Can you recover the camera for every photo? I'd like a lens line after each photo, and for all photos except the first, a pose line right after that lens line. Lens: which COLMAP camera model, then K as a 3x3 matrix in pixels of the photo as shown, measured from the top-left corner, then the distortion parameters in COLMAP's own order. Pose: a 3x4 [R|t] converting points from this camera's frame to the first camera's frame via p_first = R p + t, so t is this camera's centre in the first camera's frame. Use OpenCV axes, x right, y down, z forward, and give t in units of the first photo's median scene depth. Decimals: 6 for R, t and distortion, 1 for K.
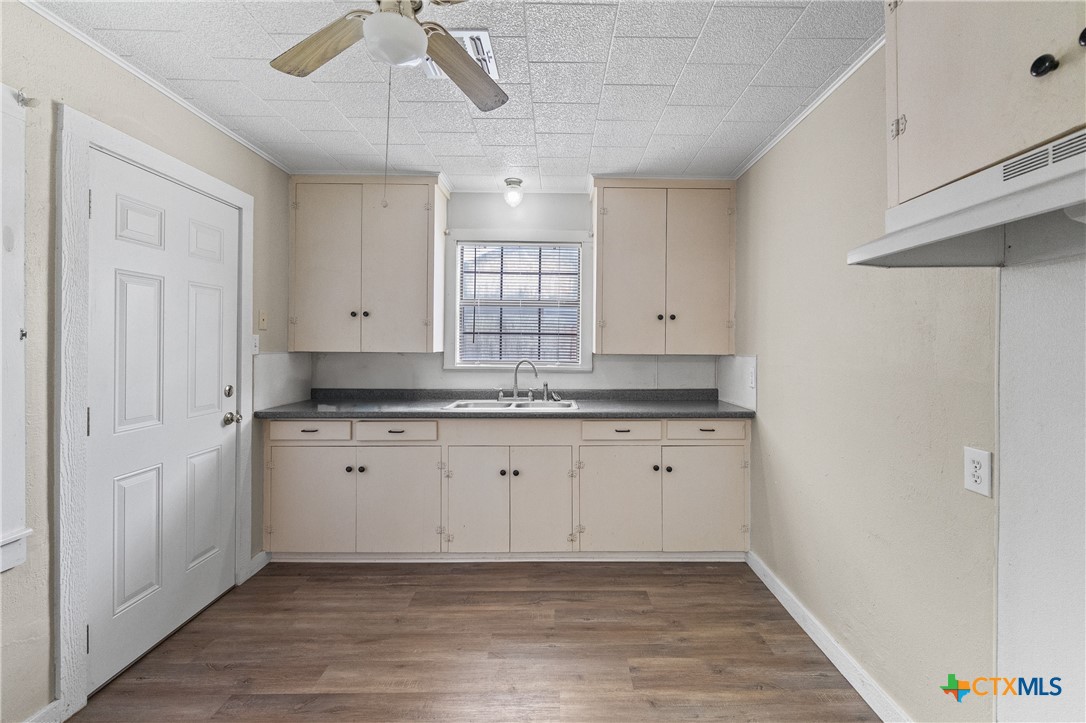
lens RADIAL K [[443.1, 0, 579.9], [0, 443.1, 343.4], [0, 0, 1]] dist [-0.007395, 0.001009]
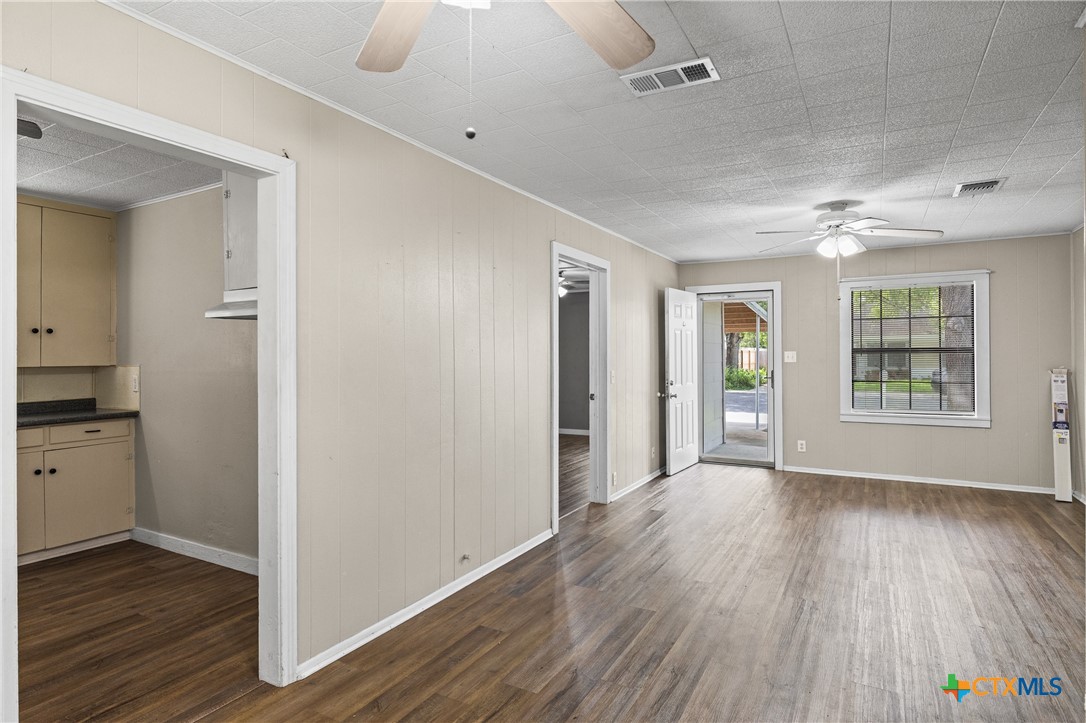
lens RADIAL K [[600.6, 0, 543.5], [0, 600.6, 353.9], [0, 0, 1]] dist [-0.006174, -0.001021]
pose [[0.520270, -0.003878, 0.853993, -0.418604], [0.002819, 0.999992, 0.002823, -0.005273], [-0.853997, 0.000939, 0.520277, -0.785590]]
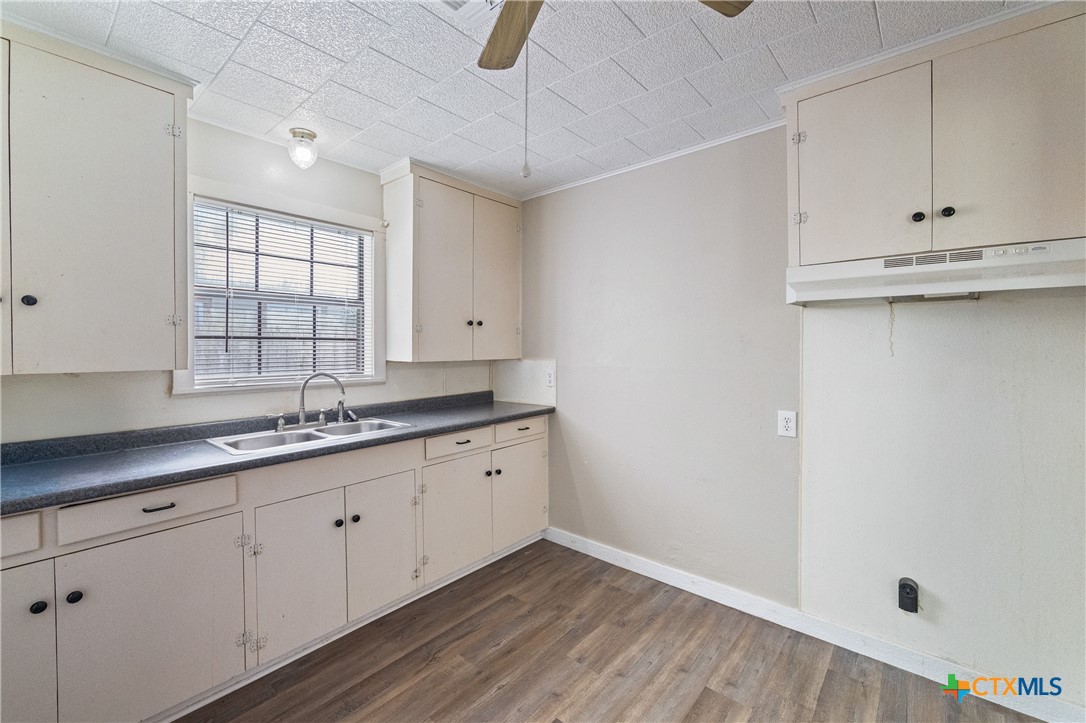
lens RADIAL K [[443.1, 0, 499.3], [0, 443.1, 350.3], [0, 0, 1]] dist [-0.007395, 0.001009]
pose [[0.697872, -0.015683, 0.716051, -0.520744], [0.004742, 0.999839, 0.017277, -0.015785], [-0.716207, -0.008662, 0.697834, 0.278818]]
